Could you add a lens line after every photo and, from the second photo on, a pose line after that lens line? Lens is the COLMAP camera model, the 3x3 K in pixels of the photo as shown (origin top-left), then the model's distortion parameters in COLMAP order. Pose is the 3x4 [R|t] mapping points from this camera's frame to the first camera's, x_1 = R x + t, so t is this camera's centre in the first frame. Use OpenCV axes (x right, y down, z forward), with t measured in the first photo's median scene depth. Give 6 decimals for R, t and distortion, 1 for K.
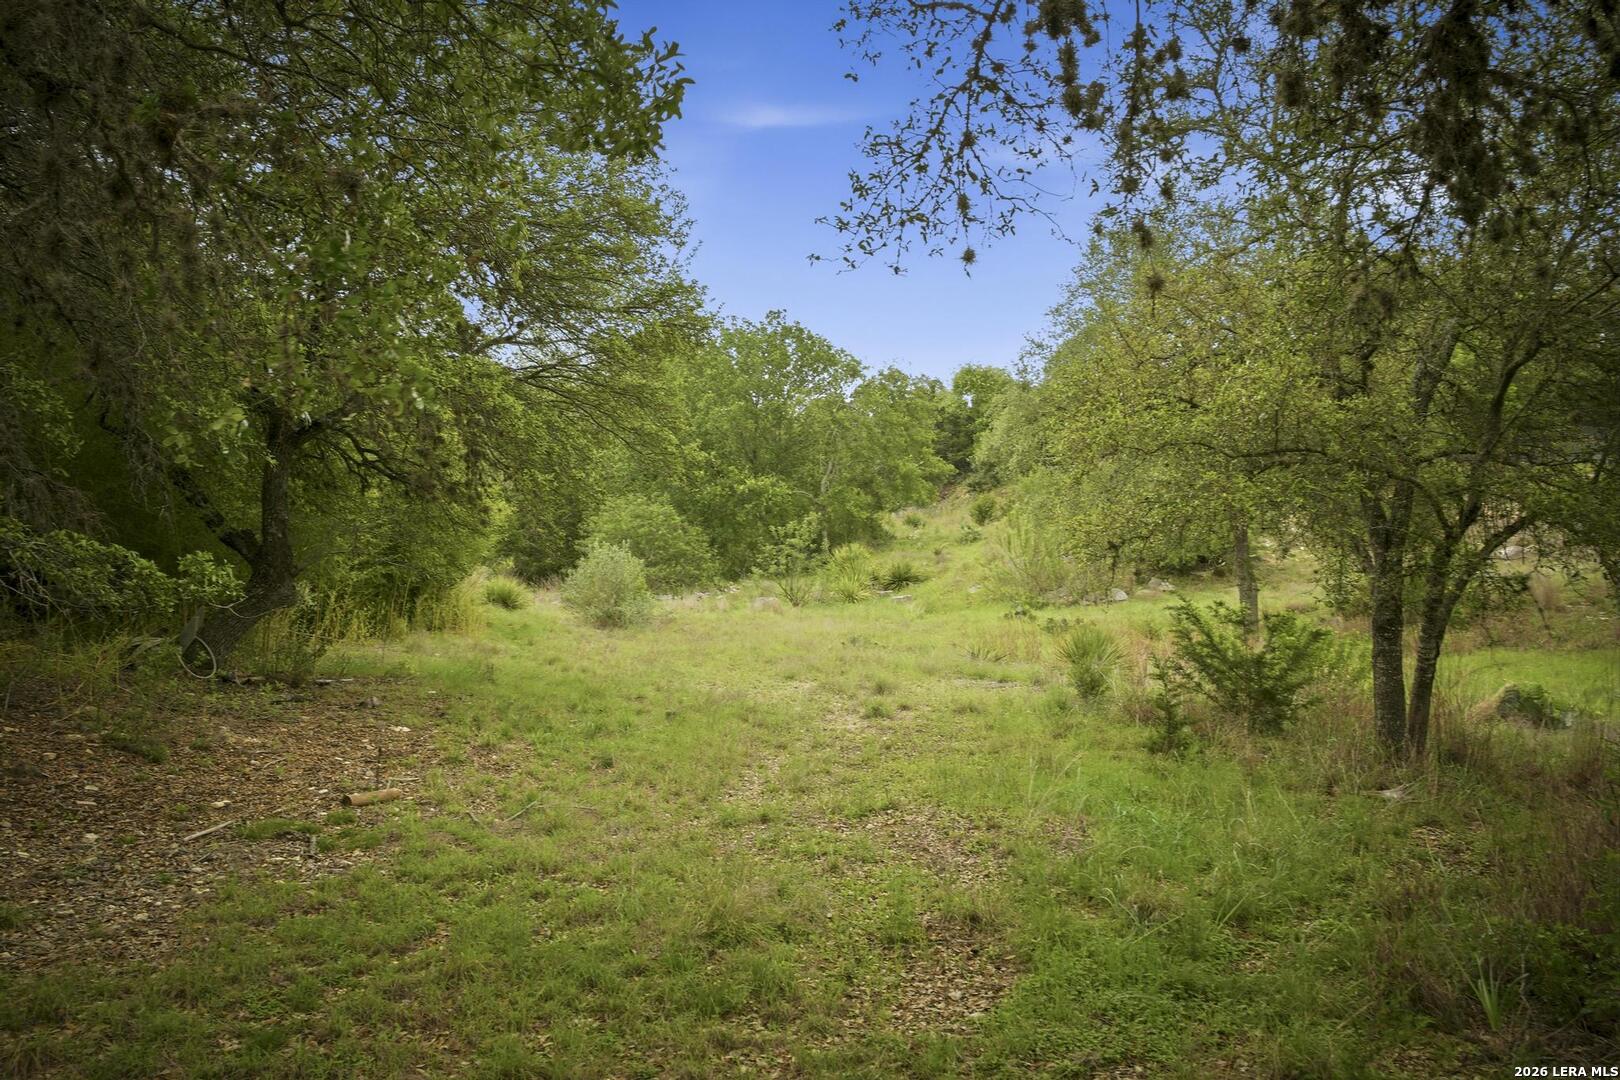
lens RADIAL K [[1369.4, 0, 810.0], [0, 1369.4, 540.0], [0, 0, 1]] dist [0.000059, -0.000067]
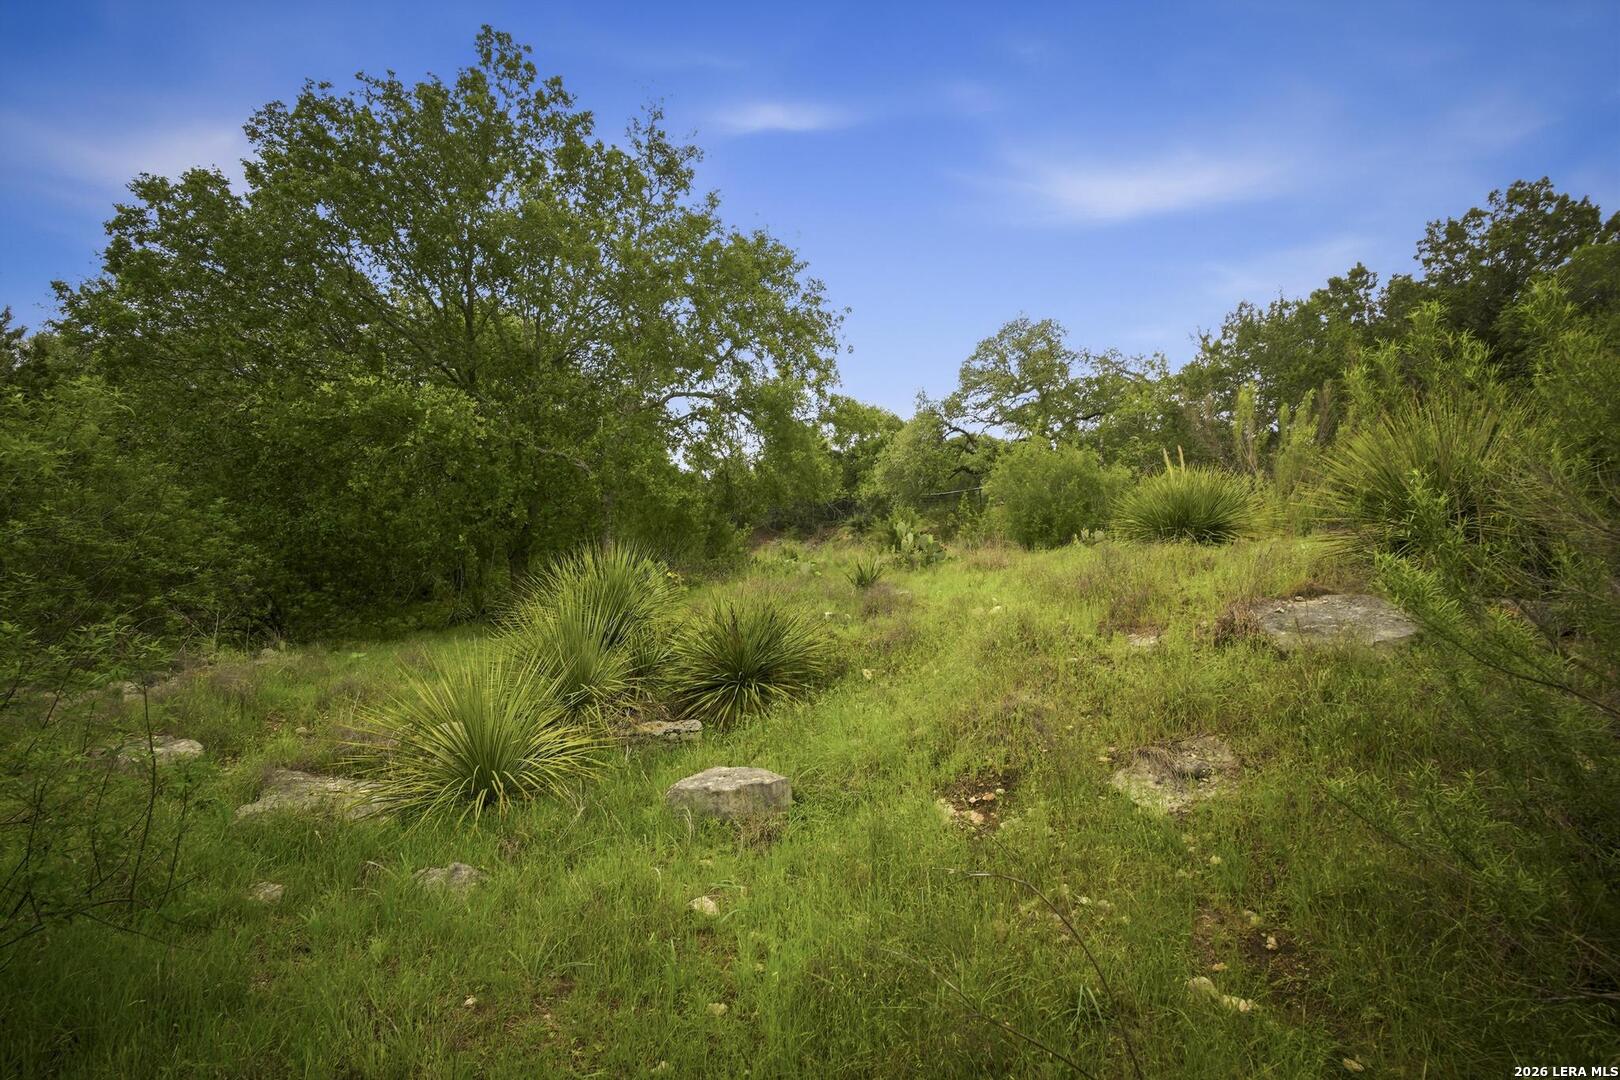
lens RADIAL K [[898.3, 0, 816.4], [0, 898.3, 583.5], [0, 0, 1]] dist [-0.000707, -0.000074]
pose [[0.993989, 0.031071, 0.104974, 0.053167], [-0.030083, 0.999487, -0.010983, 0.011309], [-0.105261, 0.007759, 0.994414, 0.711456]]
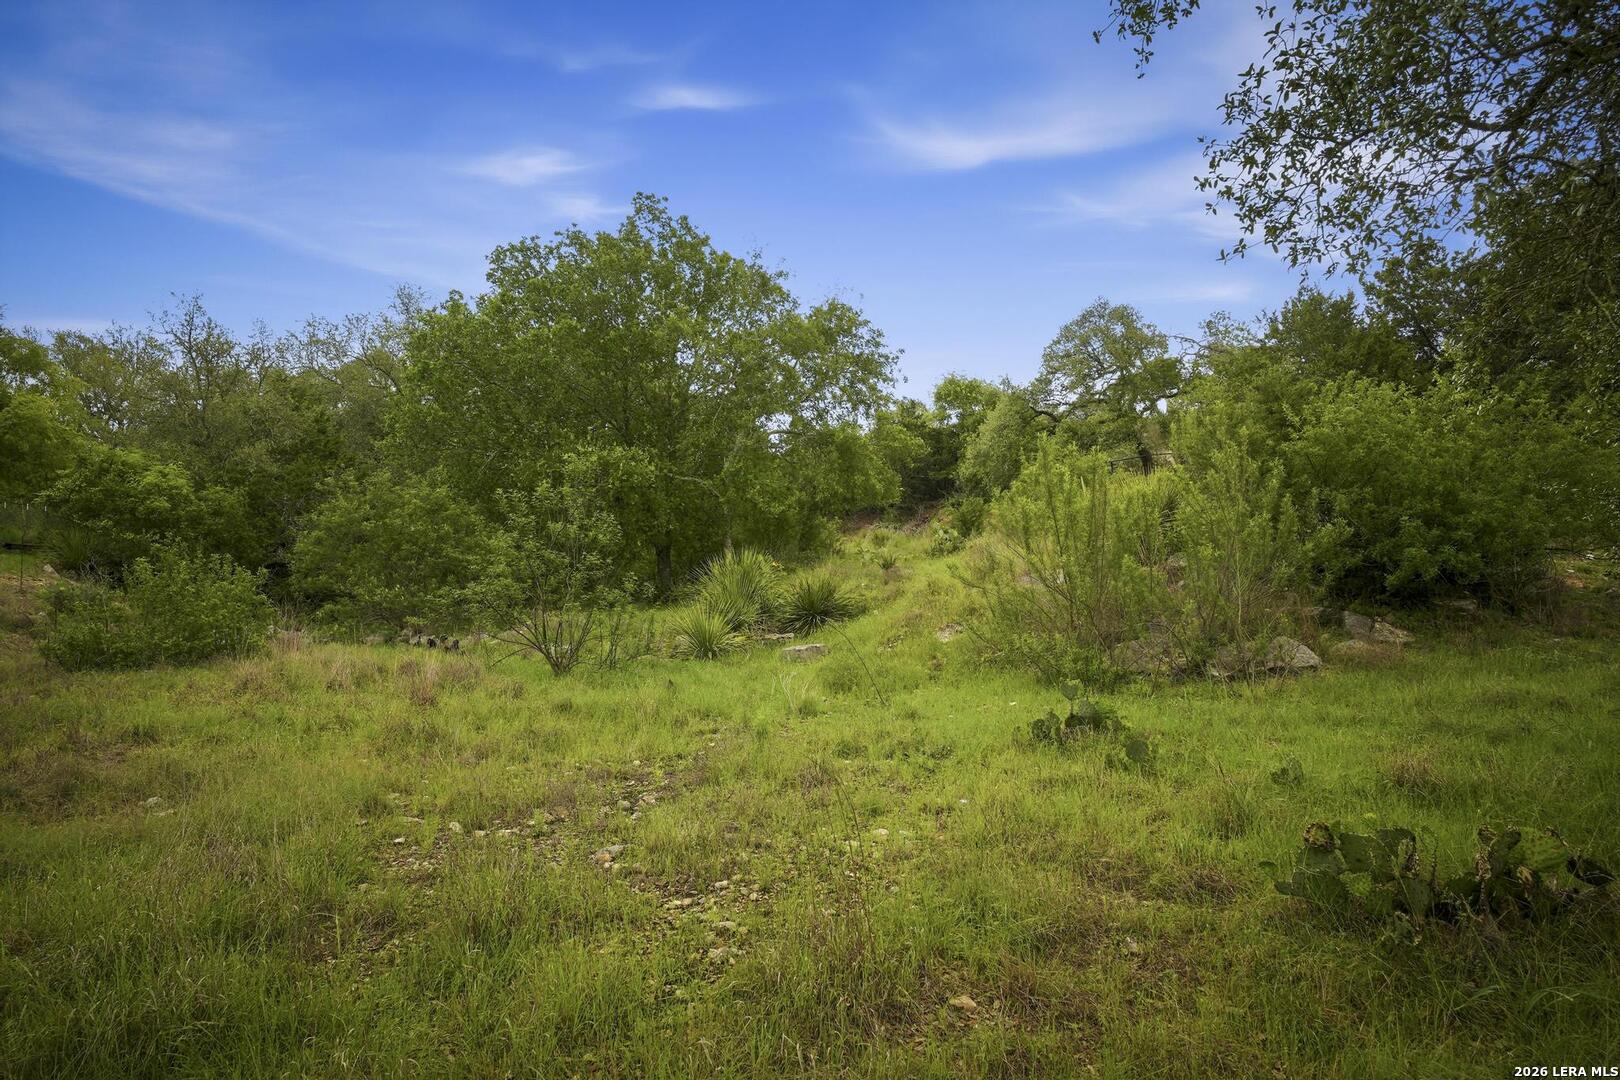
lens RADIAL K [[1112.3, 0, 810.0], [0, 1112.3, 540.0], [0, 0, 1]] dist [-0.001418, -0.003488]
pose [[0.999868, 0.002997, -0.015958, 0.061692], [-0.003546, 0.999399, -0.034470, 0.013328], [0.015845, 0.034522, 0.999278, 0.485365]]
